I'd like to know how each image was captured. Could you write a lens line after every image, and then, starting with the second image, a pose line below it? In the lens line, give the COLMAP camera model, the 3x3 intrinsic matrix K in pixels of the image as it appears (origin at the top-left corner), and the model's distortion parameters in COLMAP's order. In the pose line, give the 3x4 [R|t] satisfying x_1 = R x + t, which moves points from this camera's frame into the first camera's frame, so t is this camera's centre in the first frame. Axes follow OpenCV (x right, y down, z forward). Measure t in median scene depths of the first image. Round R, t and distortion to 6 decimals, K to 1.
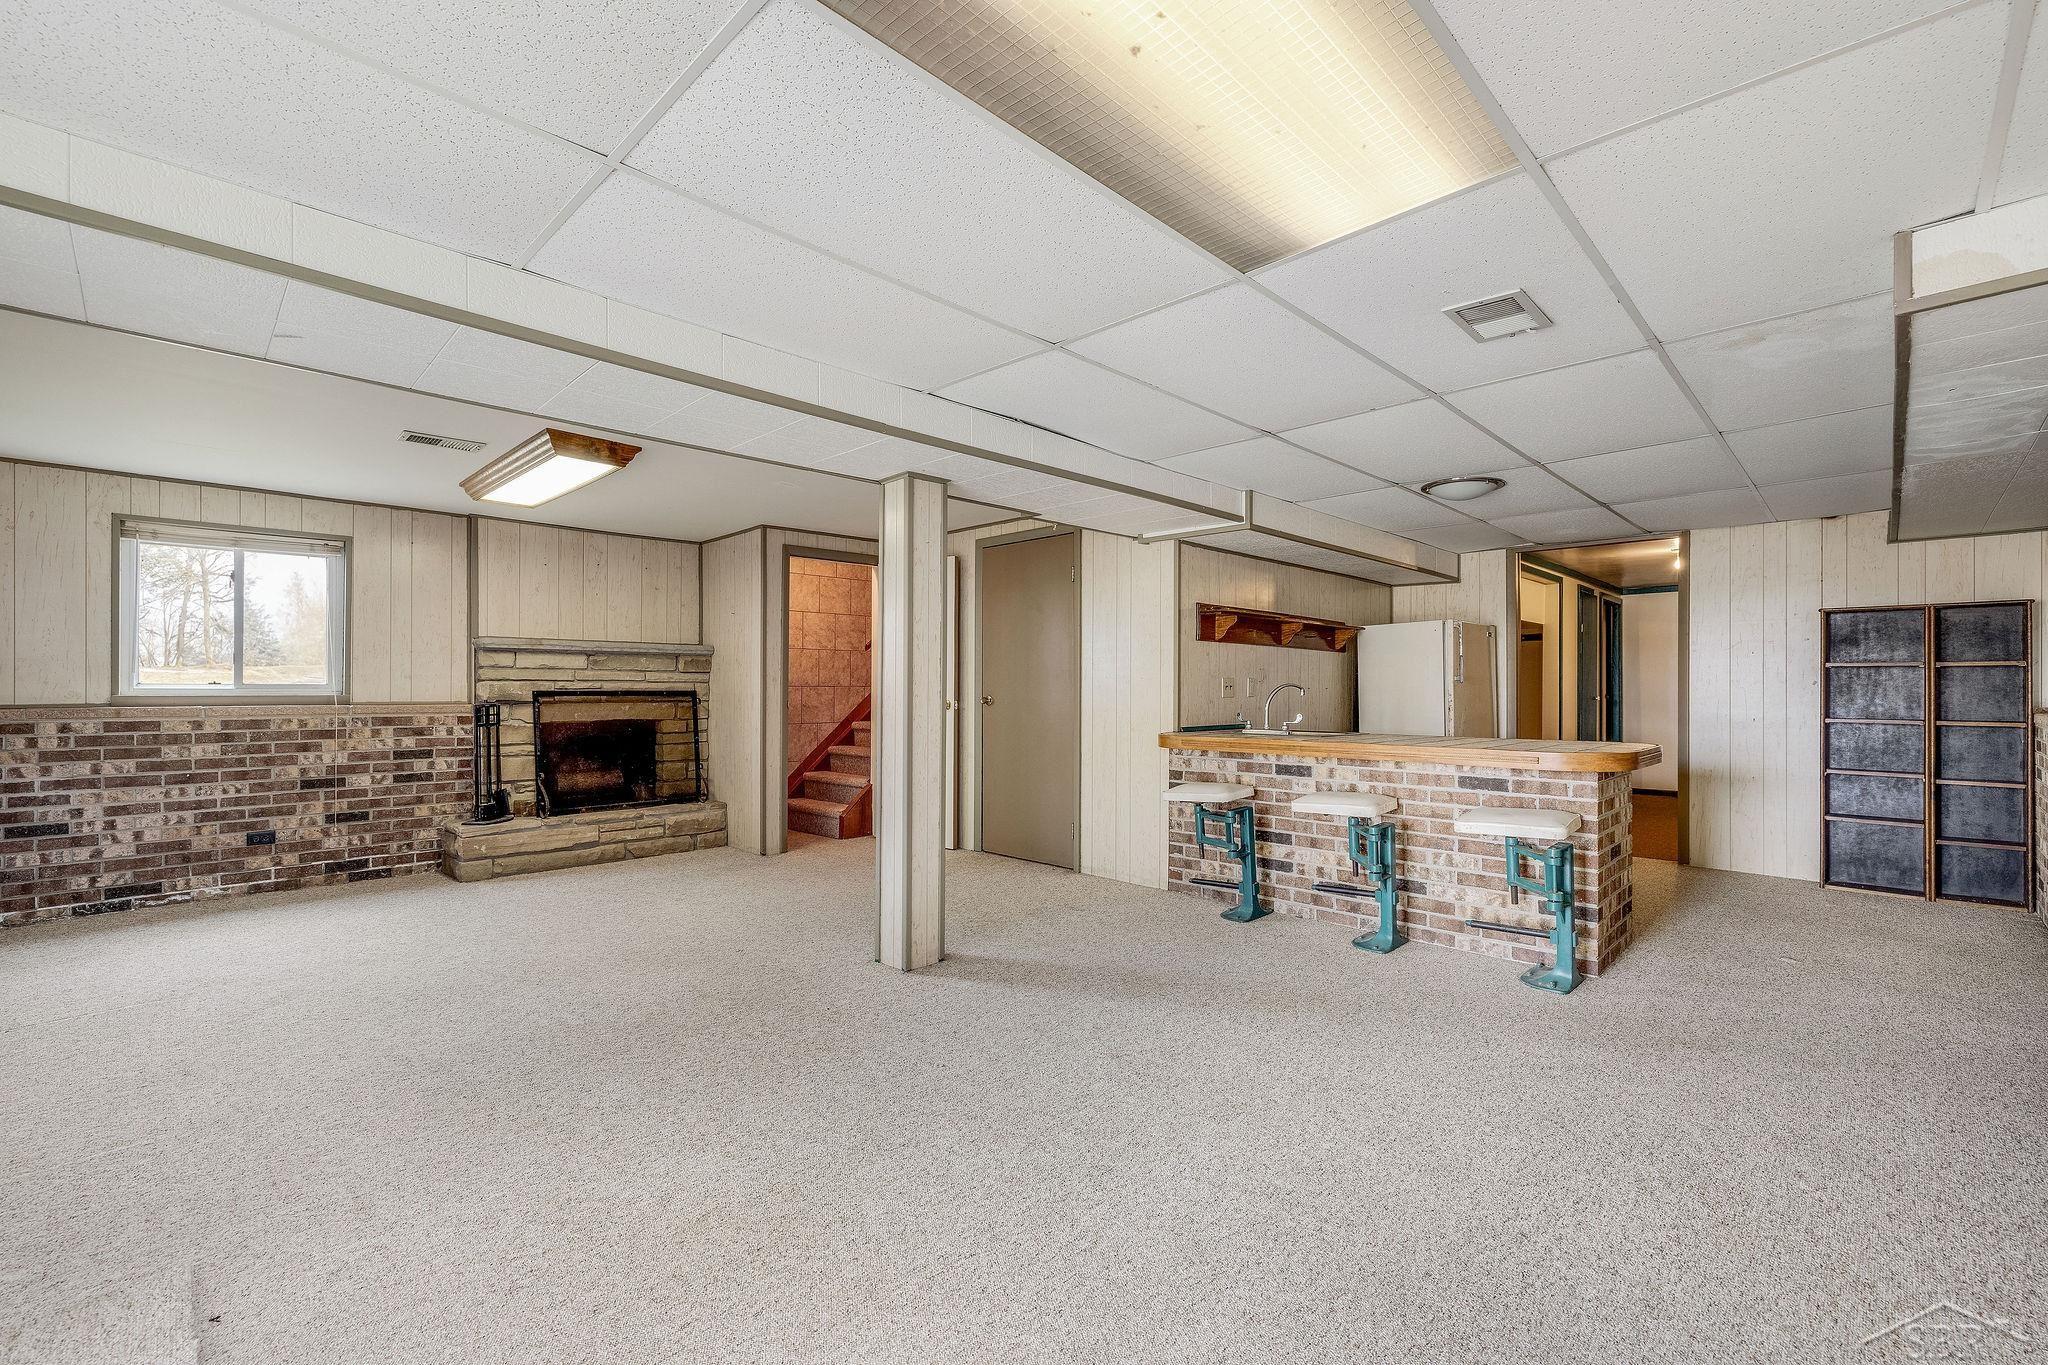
lens RADIAL K [[872.6, 0, 1022.4], [0, 872.6, 687.5], [0, 0, 1]] dist [0.004650, -0.000281]
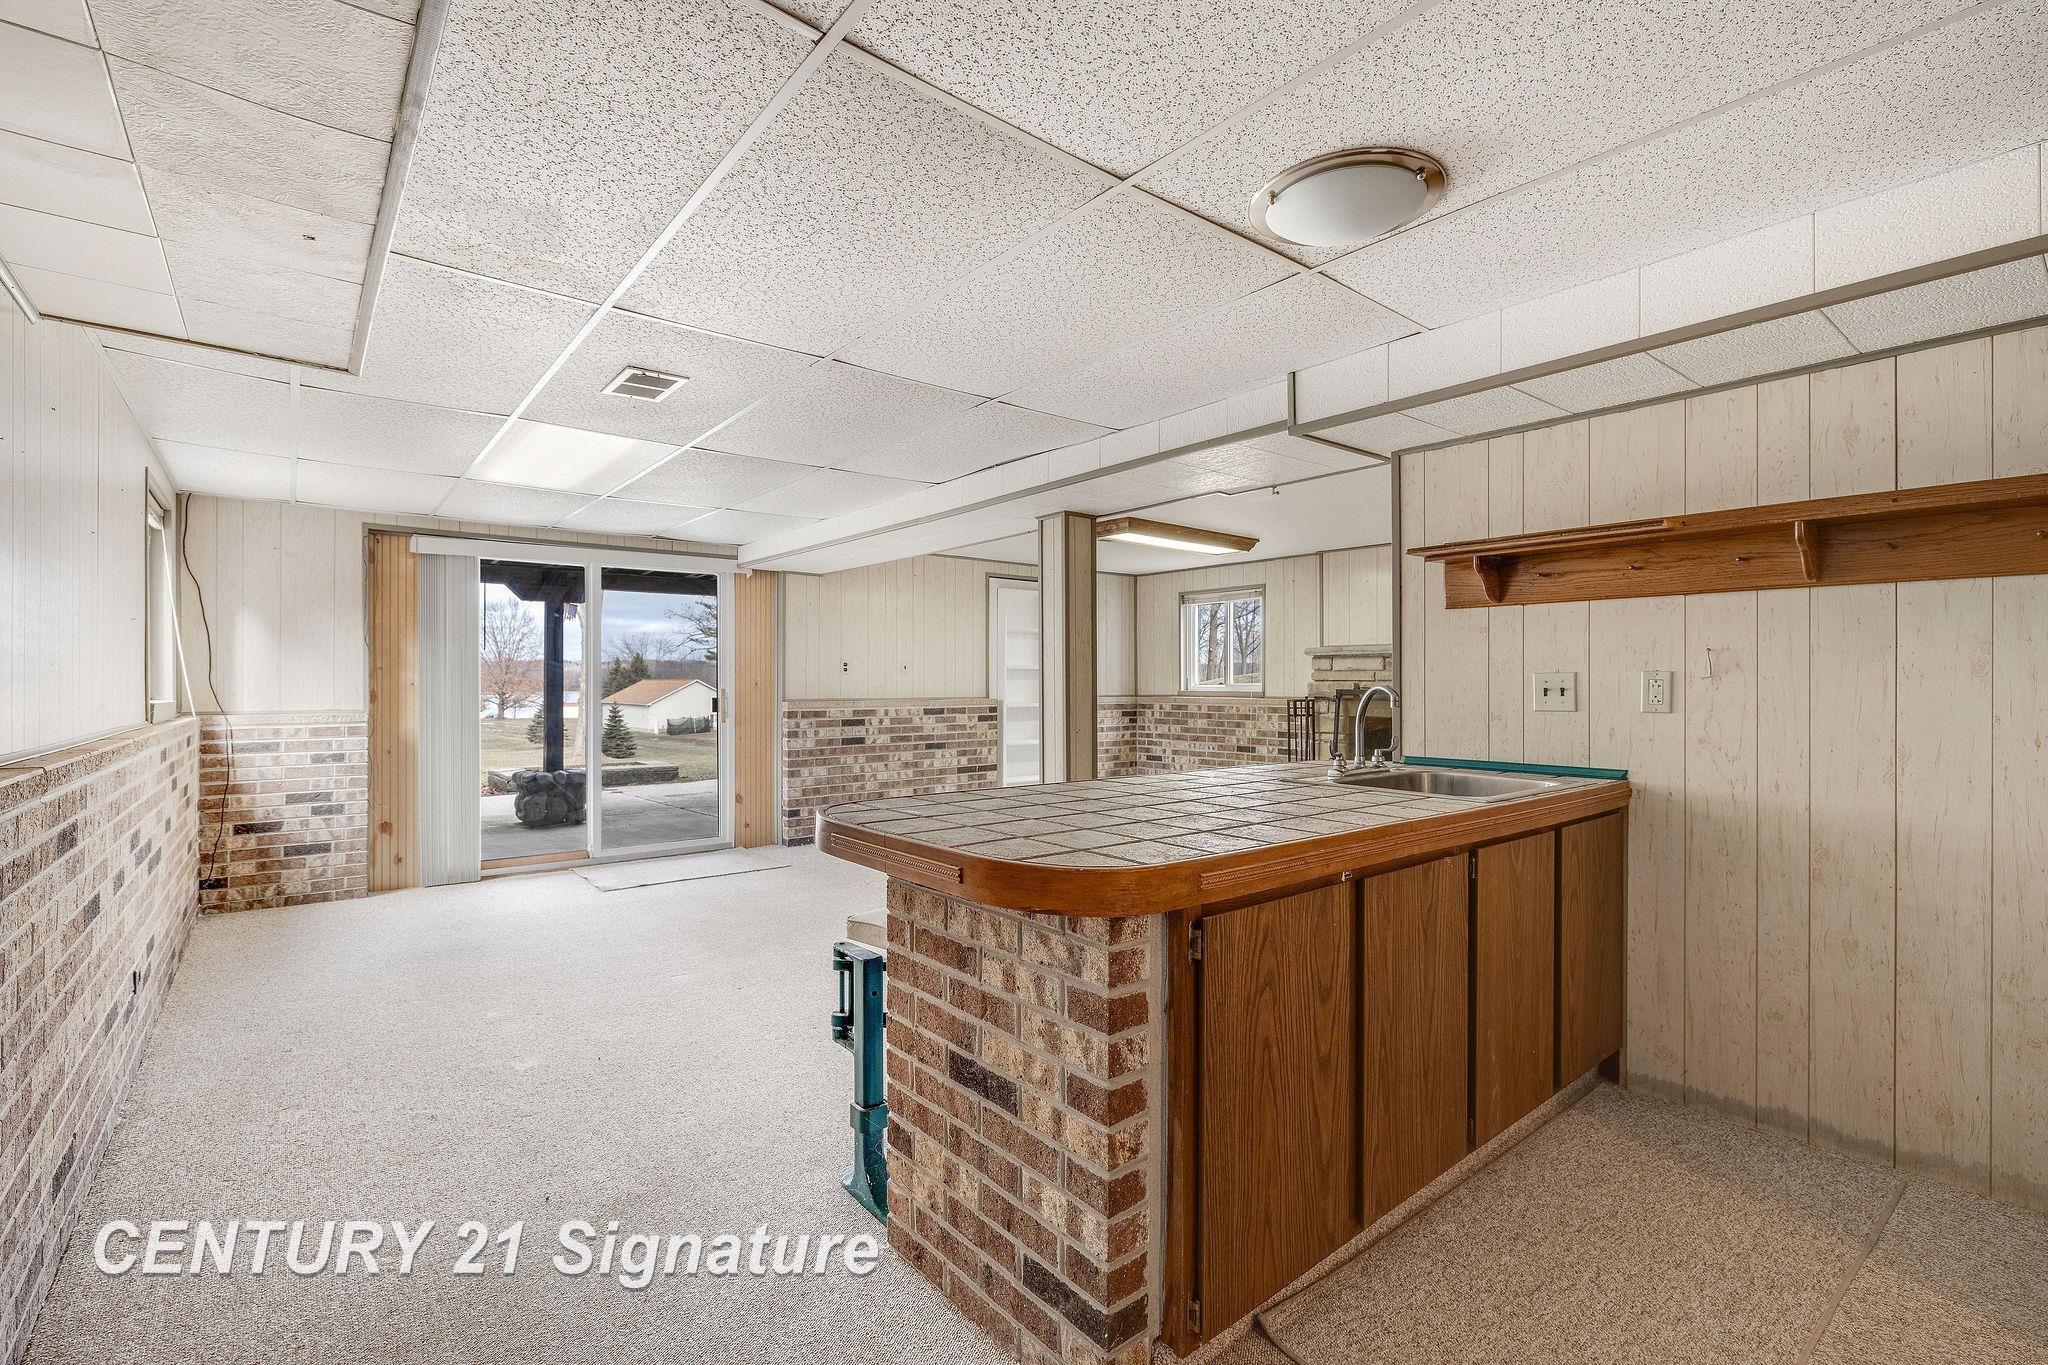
lens RADIAL K [[928.5, 0, 1022.2], [0, 928.5, 685.9], [0, 0, 1]] dist [-0.001135, -0.000069]
pose [[-0.111767, 0.003656, -0.993728, 0.886383], [0.001797, 0.999992, 0.003477, -0.007558], [0.993733, -0.001397, -0.111772, 0.825743]]
